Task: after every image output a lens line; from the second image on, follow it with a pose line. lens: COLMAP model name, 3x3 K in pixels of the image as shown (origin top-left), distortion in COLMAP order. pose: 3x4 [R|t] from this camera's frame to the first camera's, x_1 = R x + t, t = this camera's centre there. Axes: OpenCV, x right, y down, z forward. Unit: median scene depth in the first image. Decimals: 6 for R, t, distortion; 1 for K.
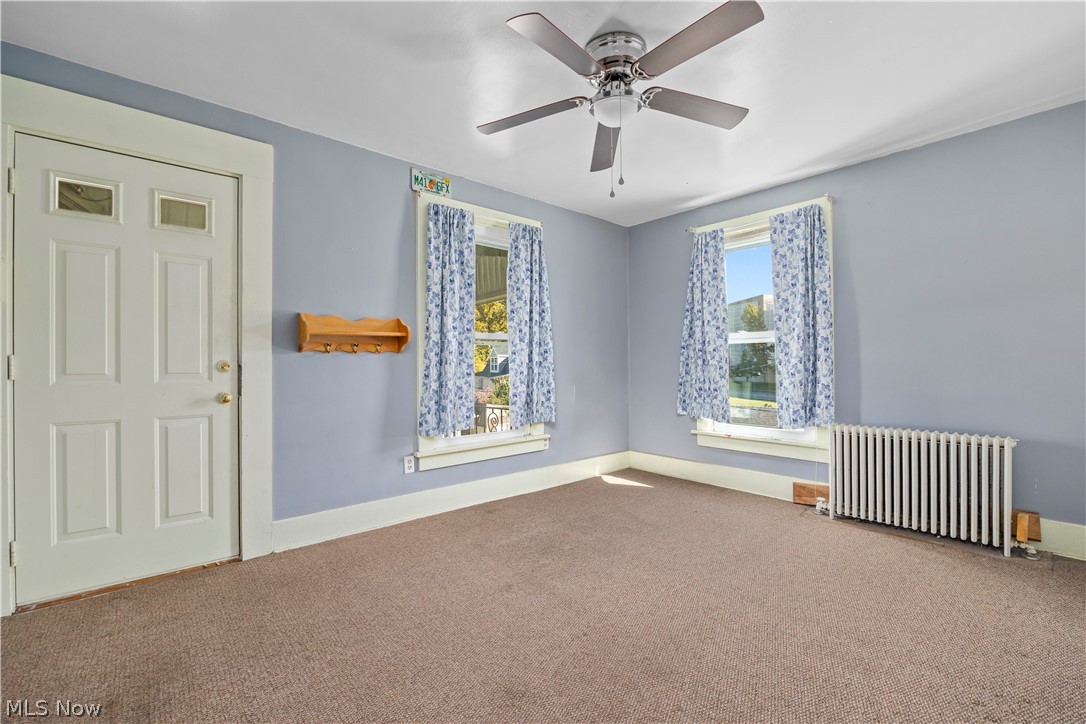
lens RADIAL K [[456.7, 0, 542.9], [0, 456.7, 364.3], [0, 0, 1]] dist [-0.014648, 0.001279]
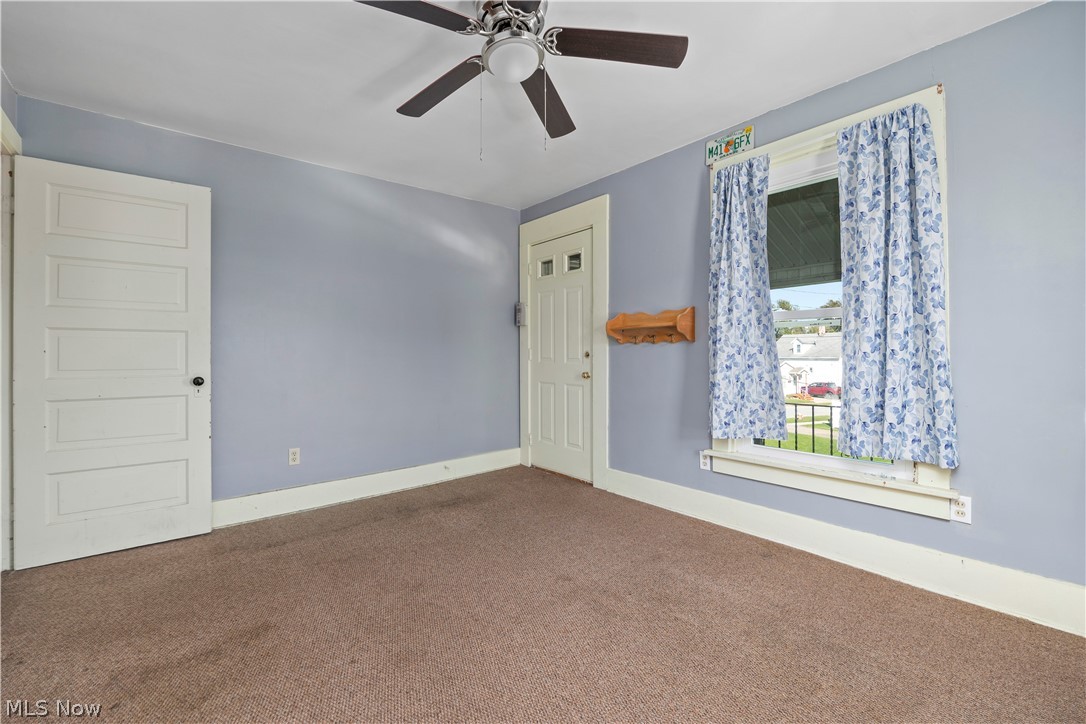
lens RADIAL K [[456.7, 0, 544.3], [0, 456.7, 351.0], [0, 0, 1]] dist [-0.014648, 0.001279]
pose [[-0.017920, 0.000587, -0.999839, 0.708882], [-0.000819, 0.999999, 0.000602, -0.006240], [0.999839, 0.000829, -0.017920, 0.749657]]
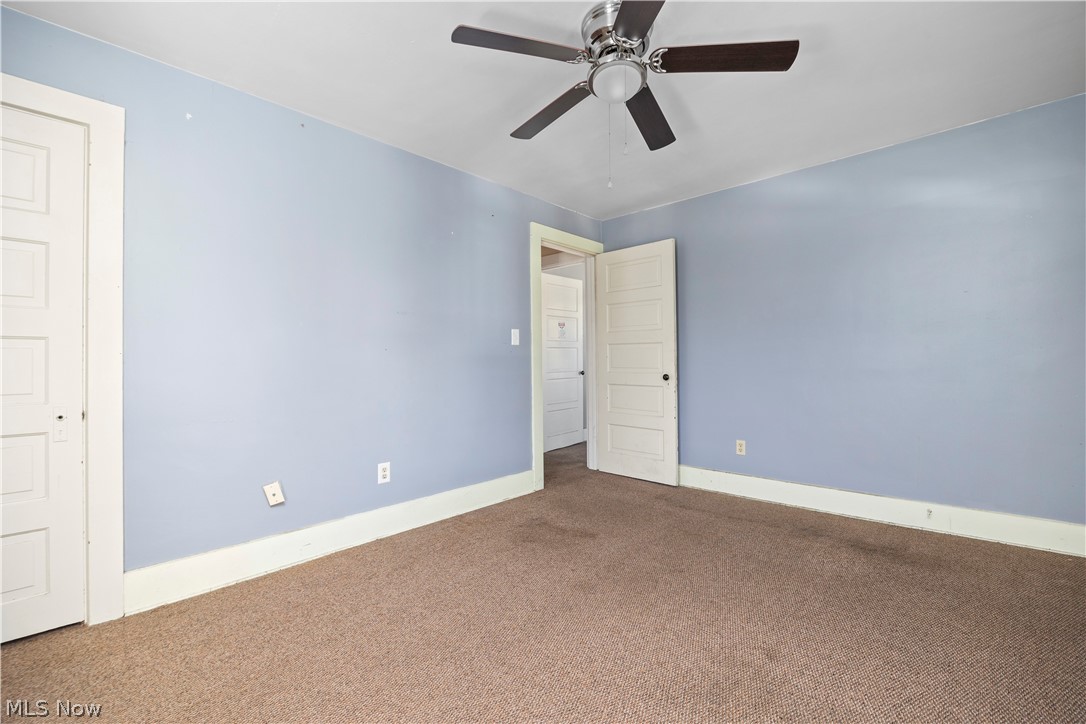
lens RADIAL K [[456.7, 0, 546.1], [0, 456.7, 361.2], [0, 0, 1]] dist [-0.014648, 0.001279]
pose [[-0.993944, 0.015417, -0.108805, 0.284367], [0.014356, 0.999841, 0.010530, -0.008826], [0.108950, 0.008904, -0.994007, 1.315702]]
